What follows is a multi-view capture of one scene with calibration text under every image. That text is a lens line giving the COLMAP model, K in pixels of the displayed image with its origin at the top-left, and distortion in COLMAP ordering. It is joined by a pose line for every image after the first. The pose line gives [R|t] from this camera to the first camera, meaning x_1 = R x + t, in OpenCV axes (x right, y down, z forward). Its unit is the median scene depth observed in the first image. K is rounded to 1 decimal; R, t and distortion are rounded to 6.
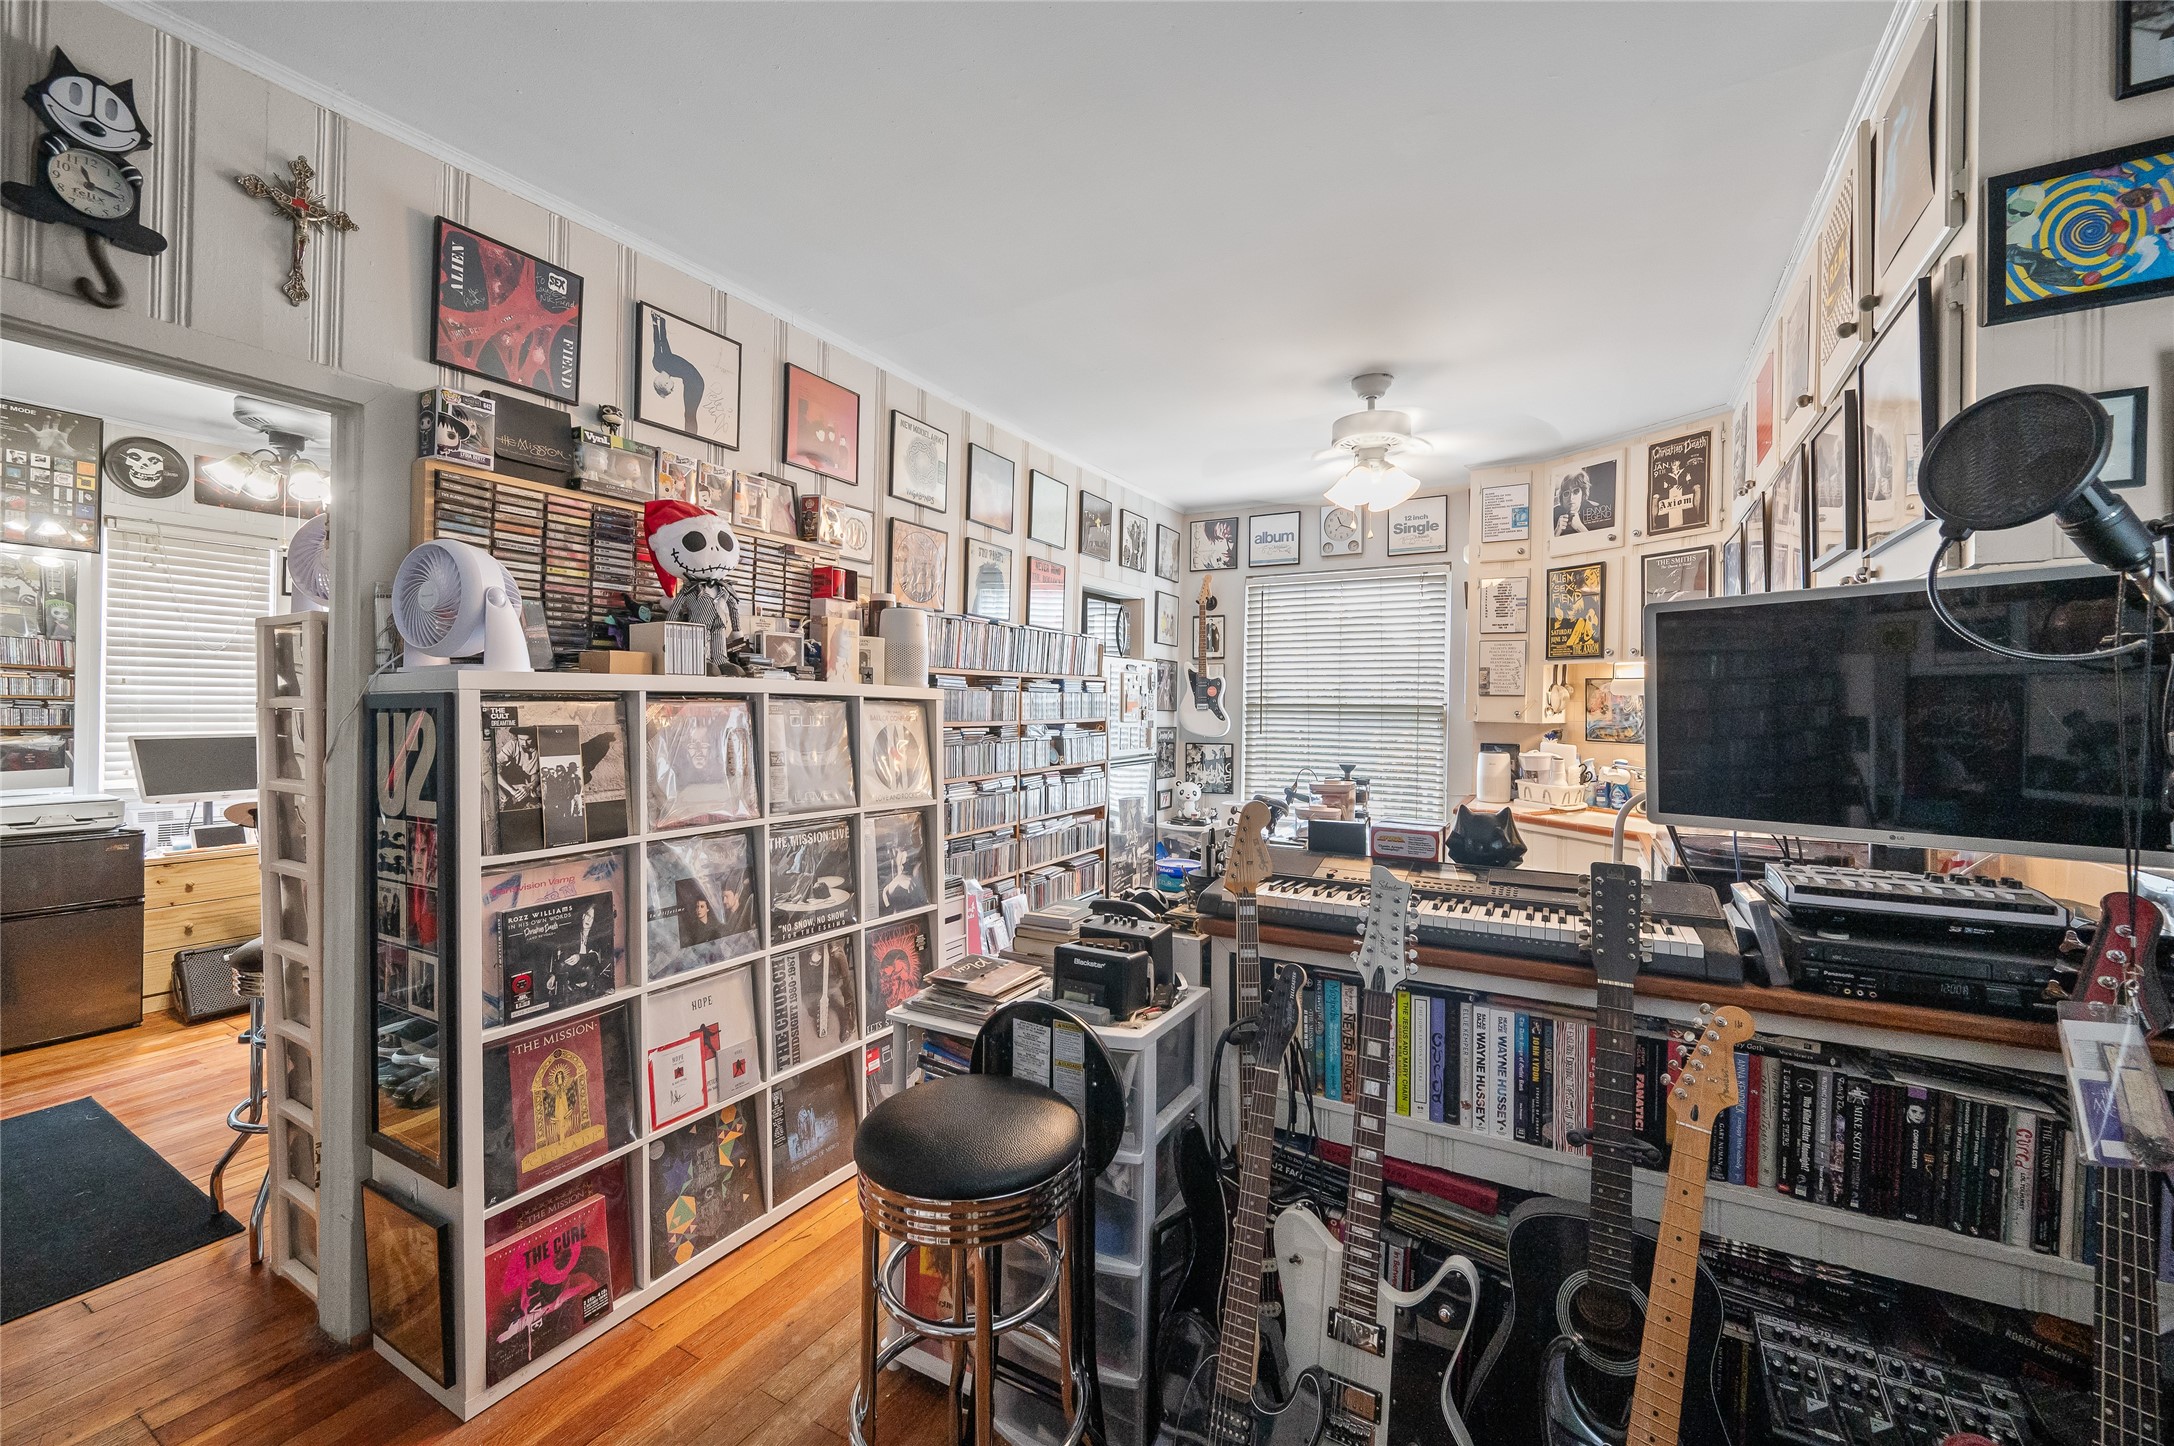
lens RADIAL K [[877.7, 0, 1085.6], [0, 877.7, 719.3], [0, 0, 1]] dist [-0.000746, 0.000322]
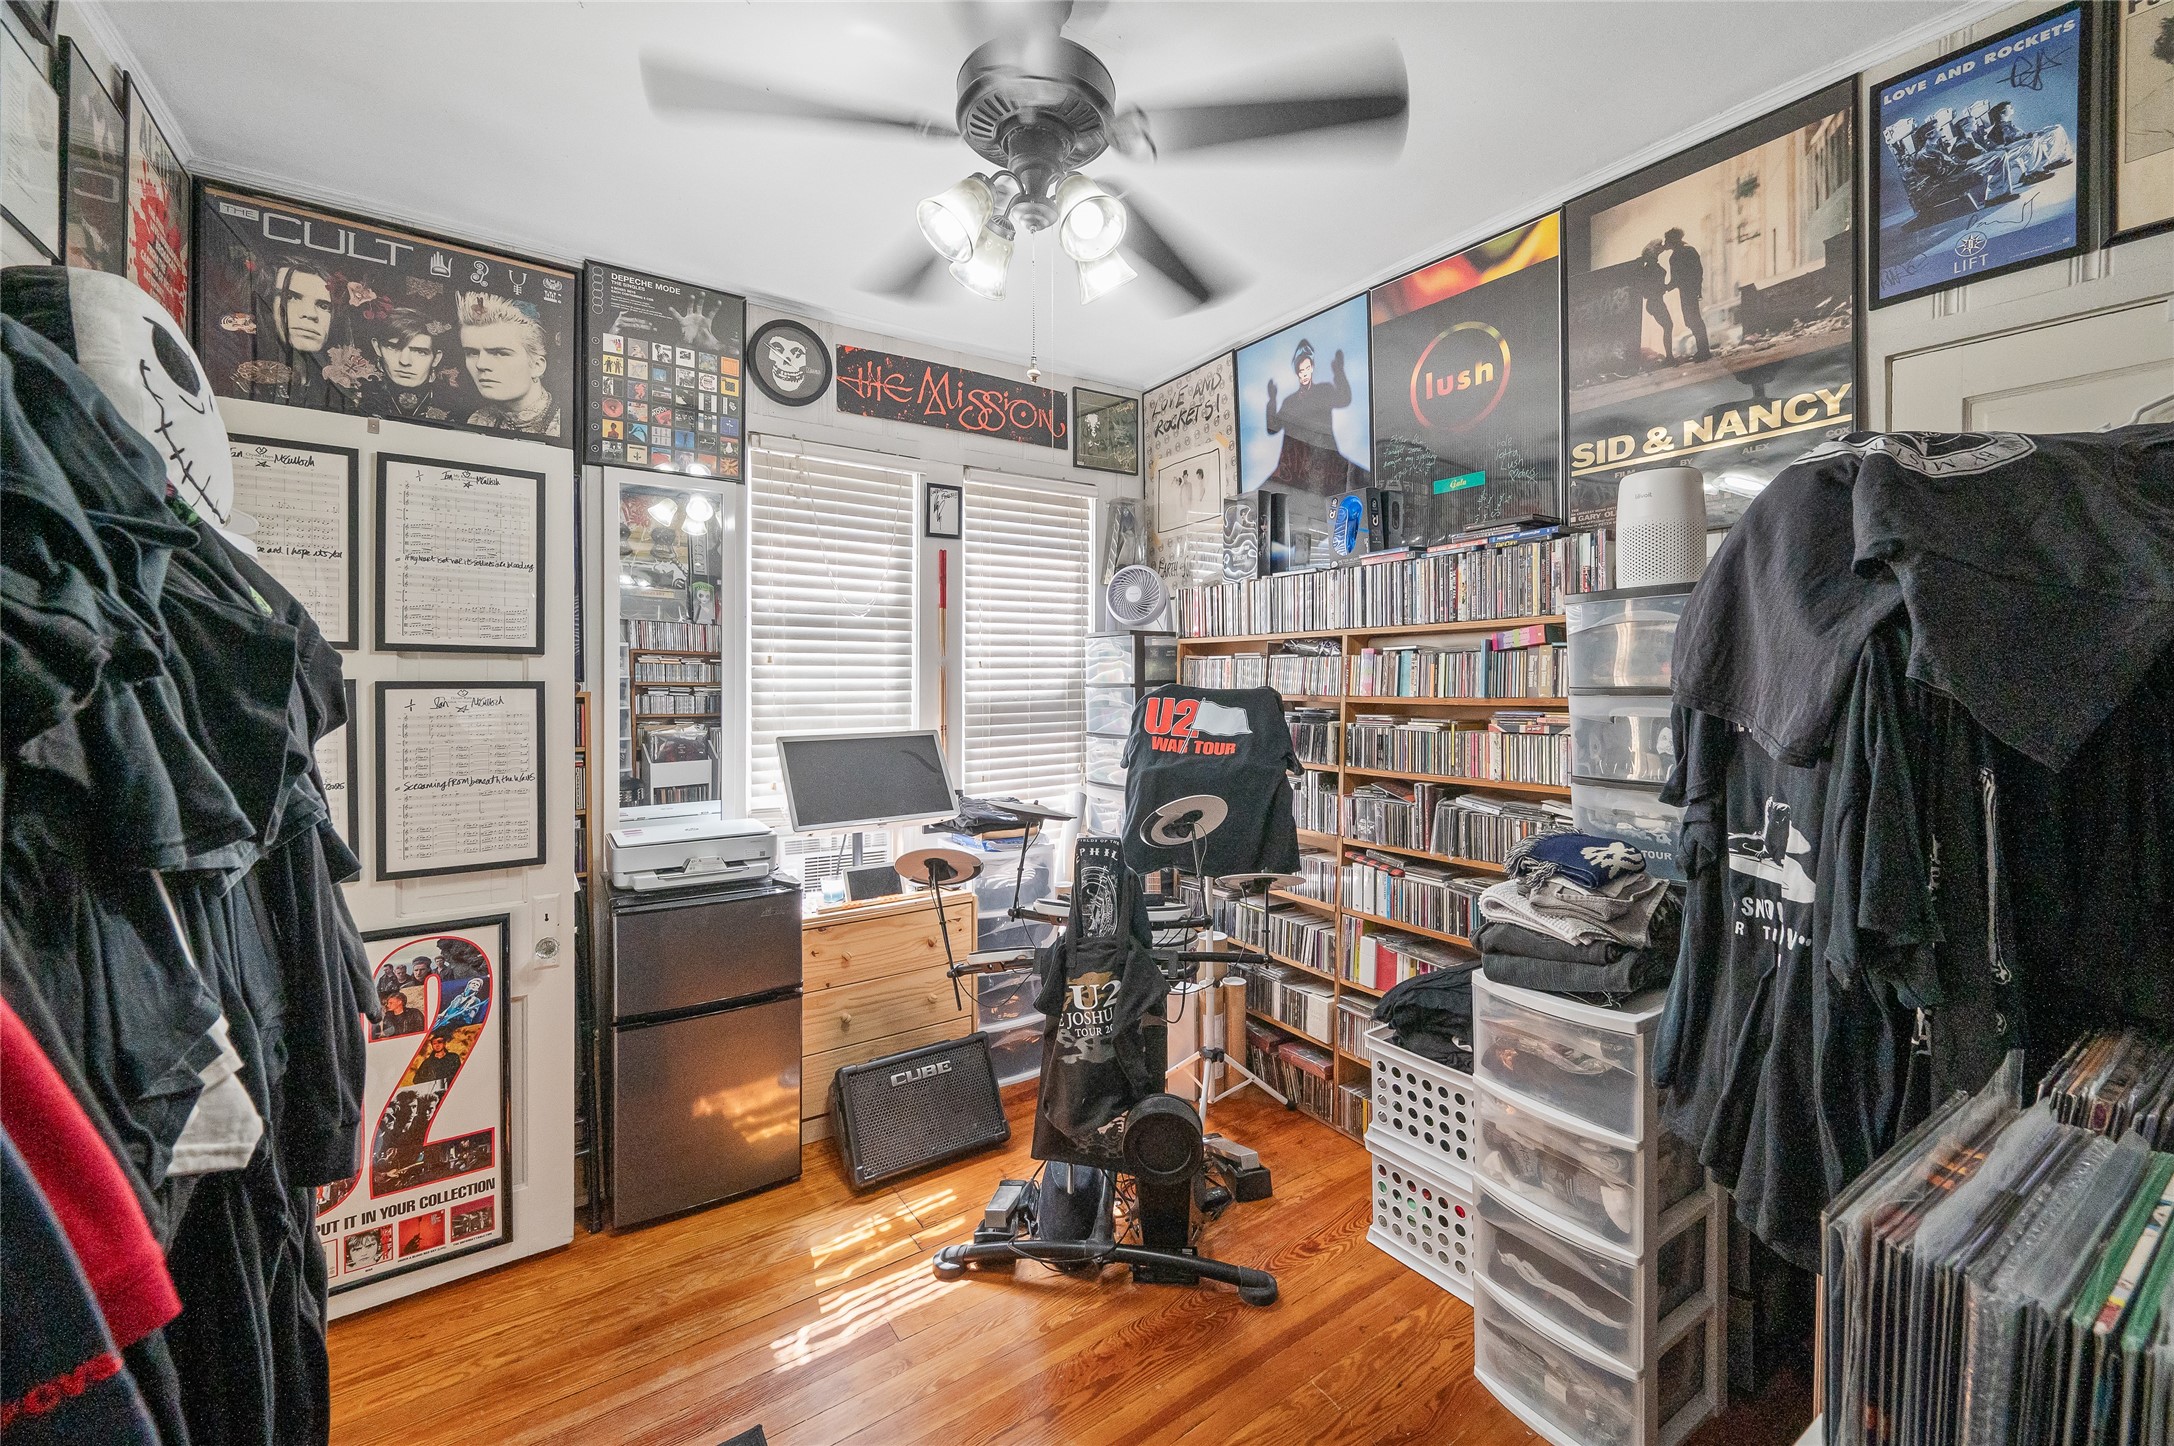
lens RADIAL K [[877.7, 0, 1082.6], [0, 877.7, 707.0], [0, 0, 1]] dist [-0.000746, 0.000322]
pose [[0.899756, -0.000368, -0.436394, -0.542353], [0.005326, 0.999934, 0.010139, -0.010909], [0.436361, -0.011447, 0.899699, 0.456234]]
